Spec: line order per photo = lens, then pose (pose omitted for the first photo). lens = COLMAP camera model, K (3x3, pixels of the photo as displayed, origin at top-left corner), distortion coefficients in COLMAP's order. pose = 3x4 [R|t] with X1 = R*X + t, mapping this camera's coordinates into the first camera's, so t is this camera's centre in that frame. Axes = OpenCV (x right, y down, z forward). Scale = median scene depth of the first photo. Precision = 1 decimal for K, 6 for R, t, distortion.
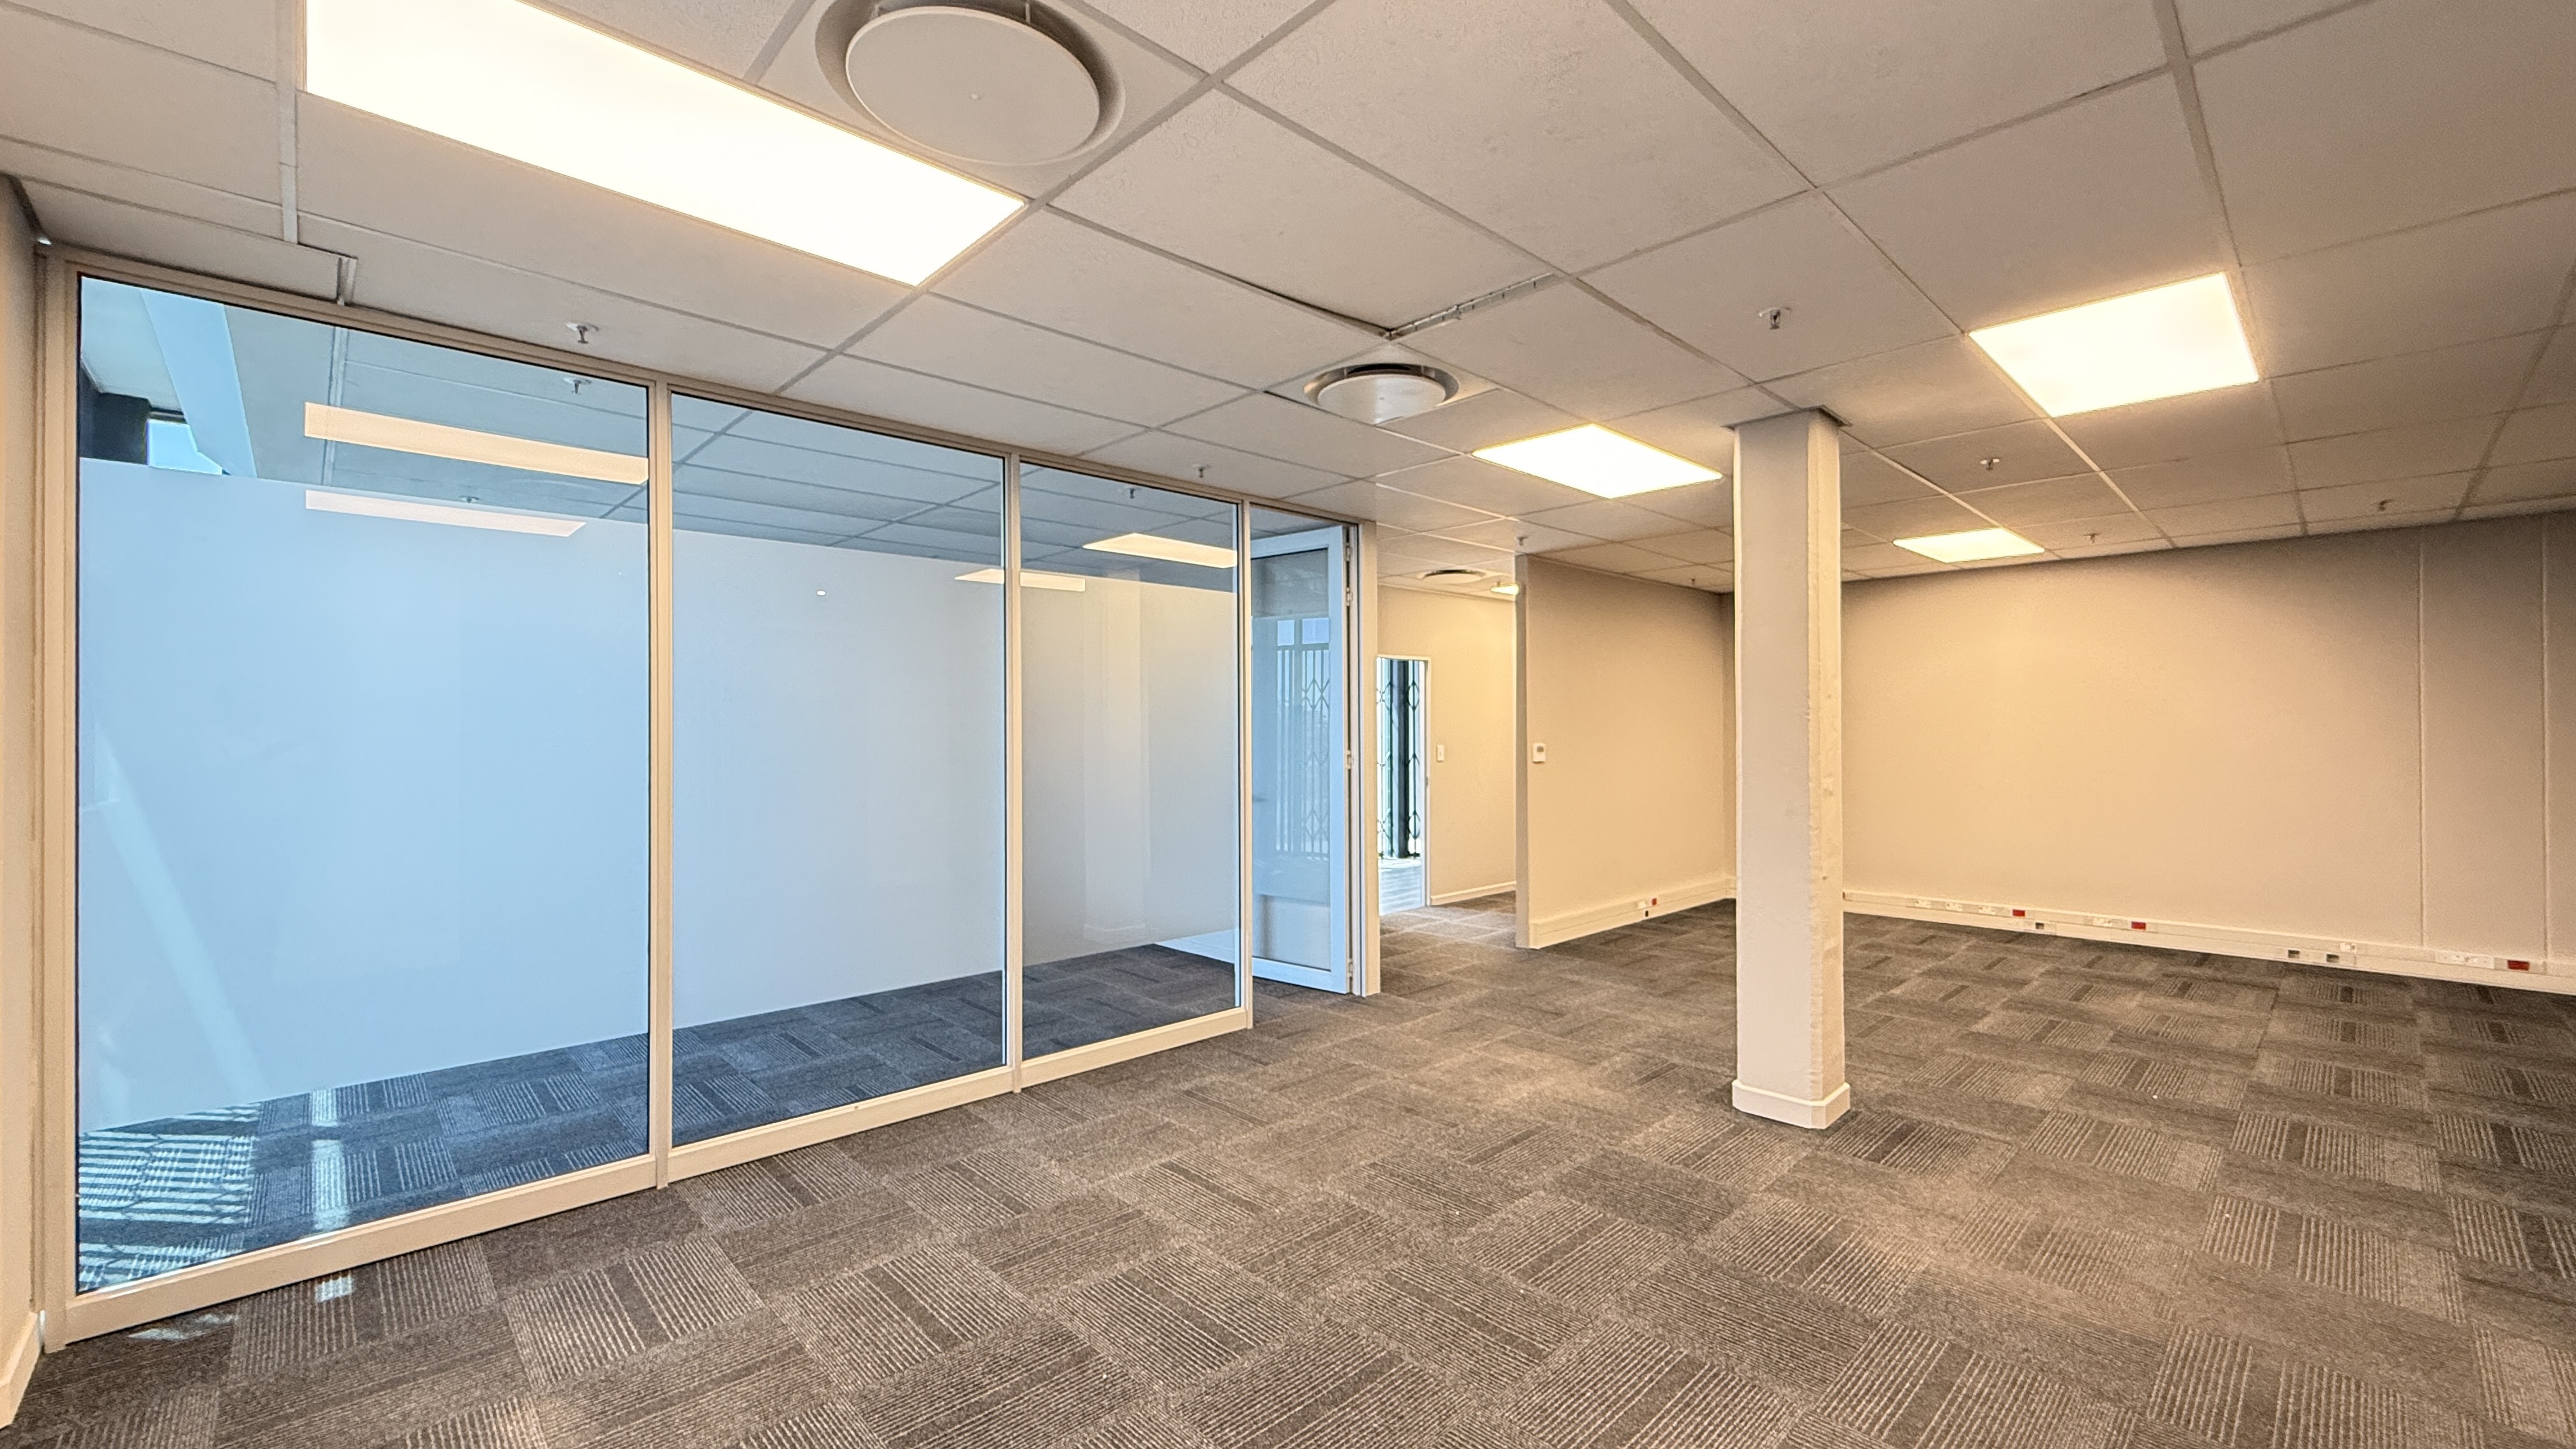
lens RADIAL K [[1038.3, 0, 1287.3], [0, 1038.3, 726.0], [0, 0, 1]] dist [0.012204, 0.000018]
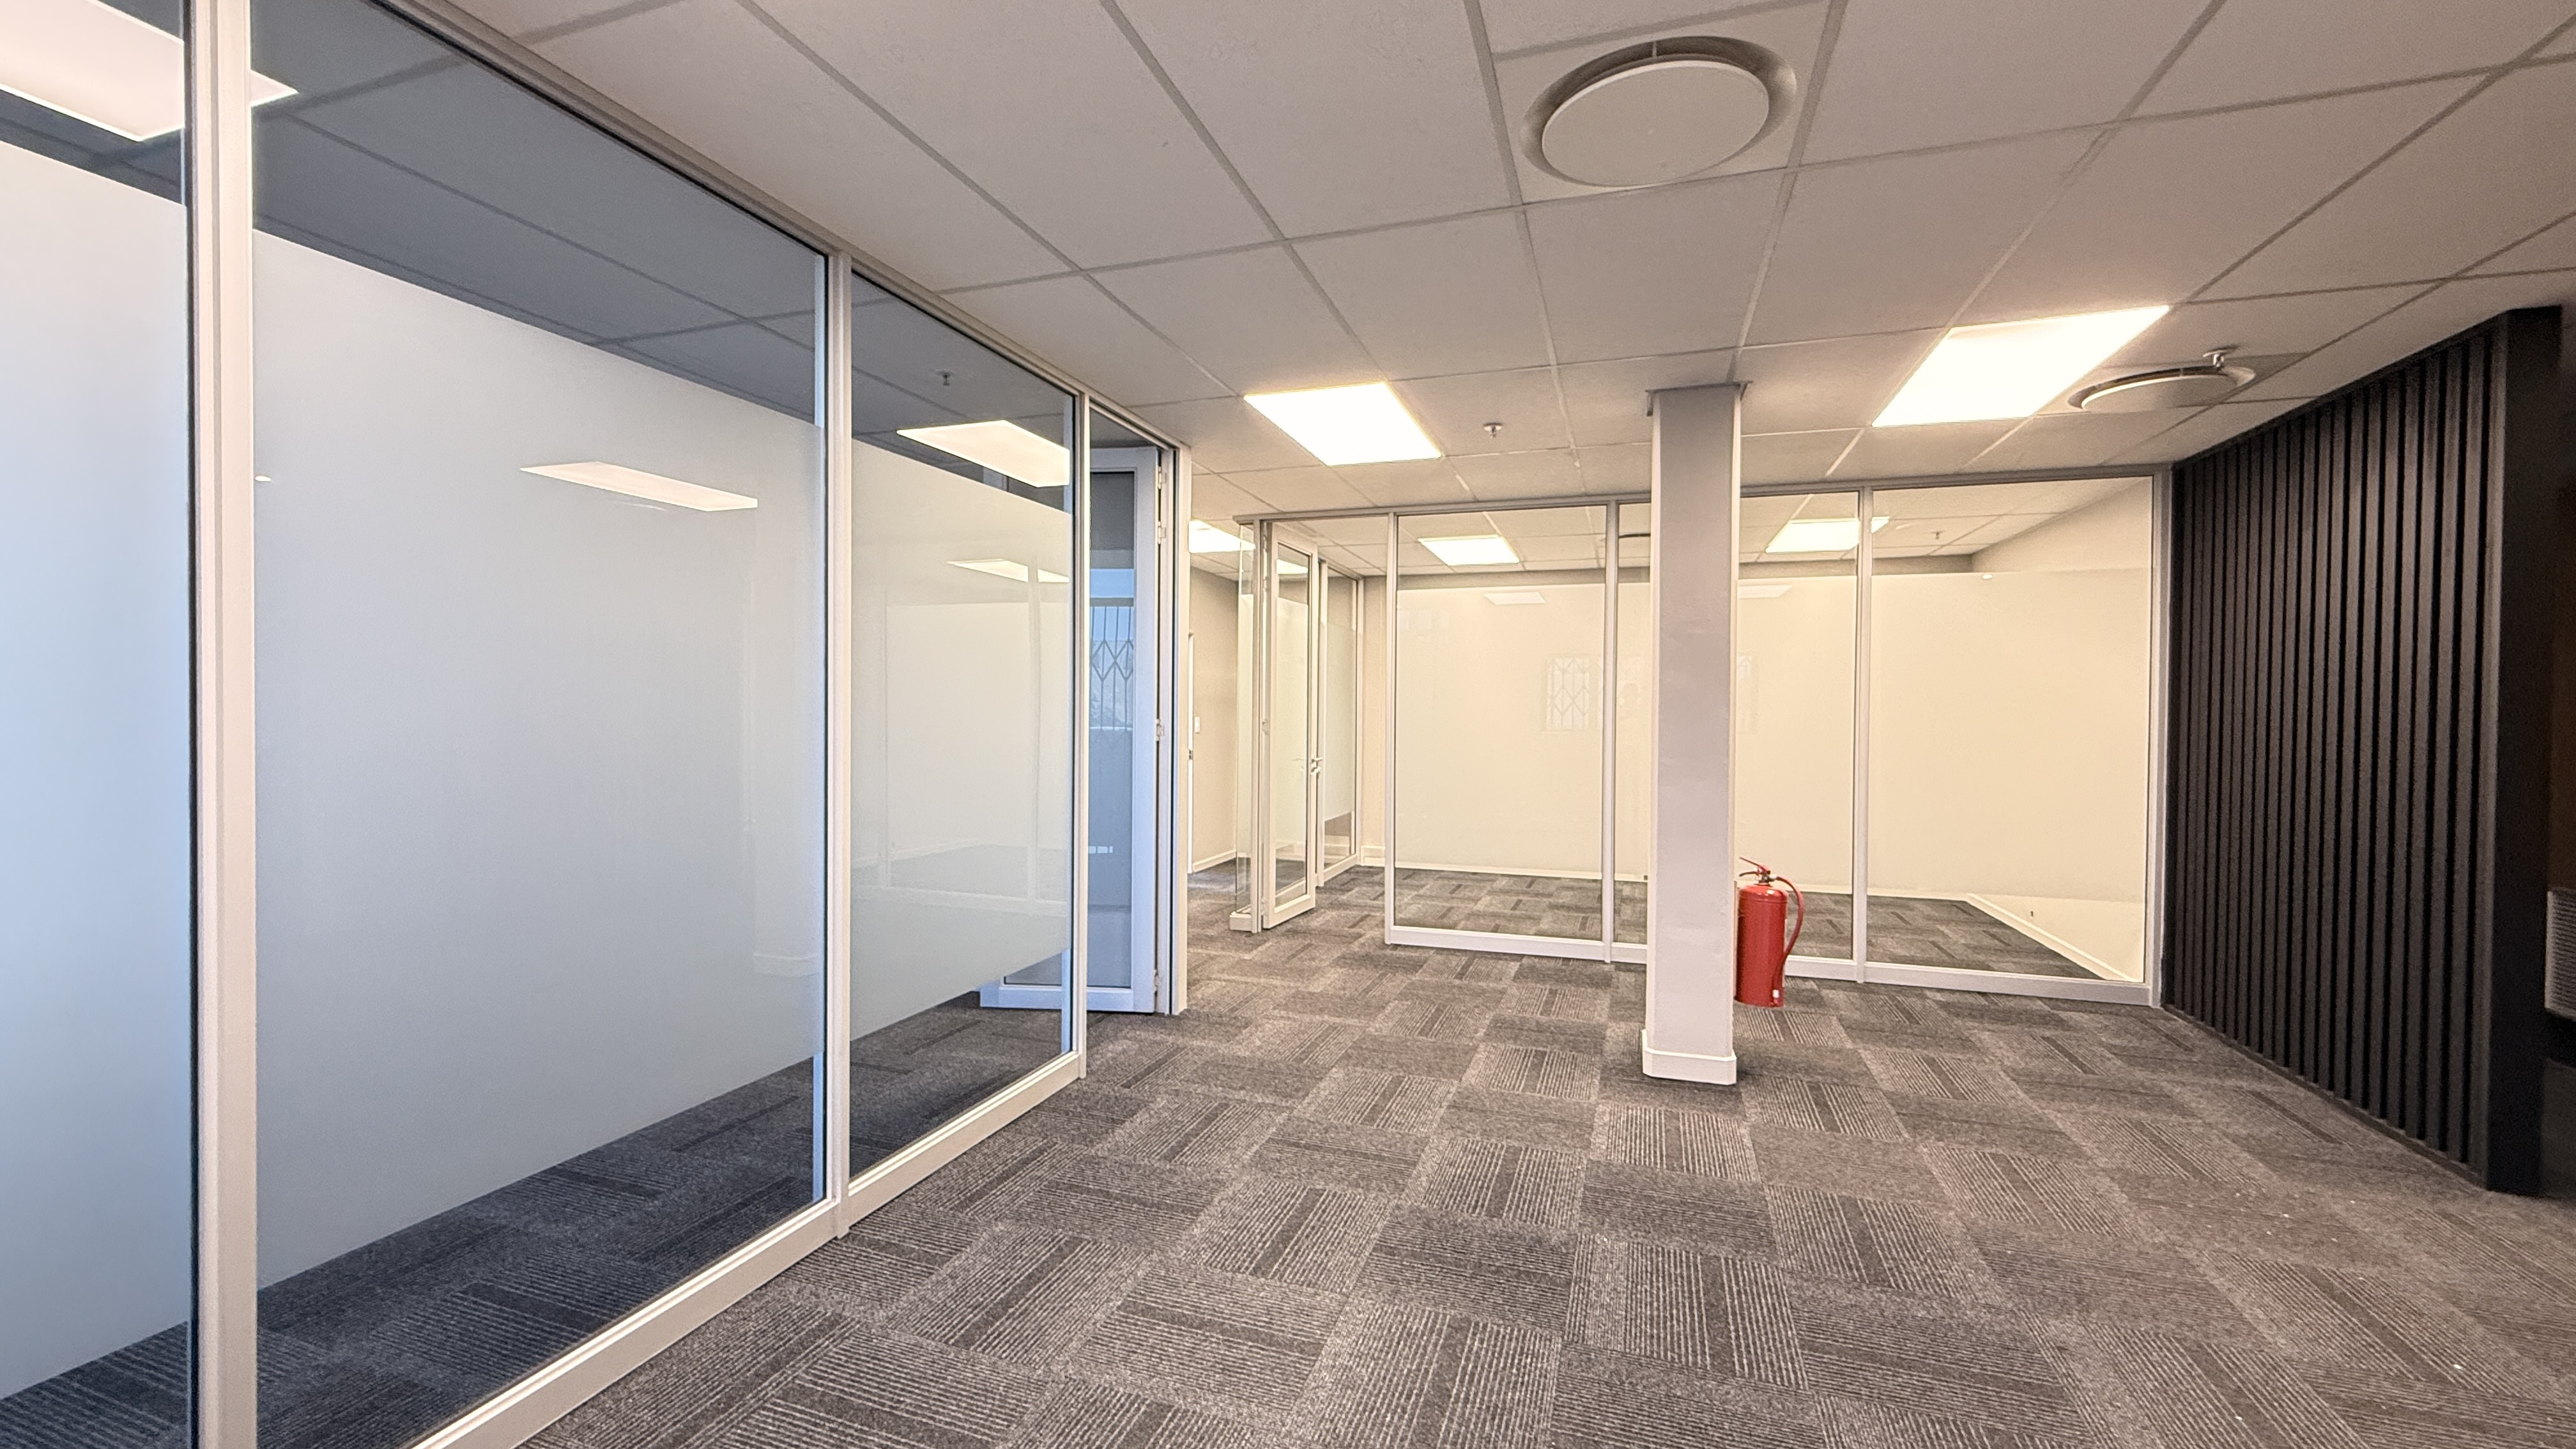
lens RADIAL K [[1038.3, 0, 1270.5], [0, 1038.3, 717.2], [0, 0, 1]] dist [0.012204, 0.000018]
pose [[0.869123, 0.012143, 0.494448, -0.353643], [-0.020776, 0.999713, 0.011967, 0.012545], [-0.494160, -0.020674, 0.869125, 0.302195]]
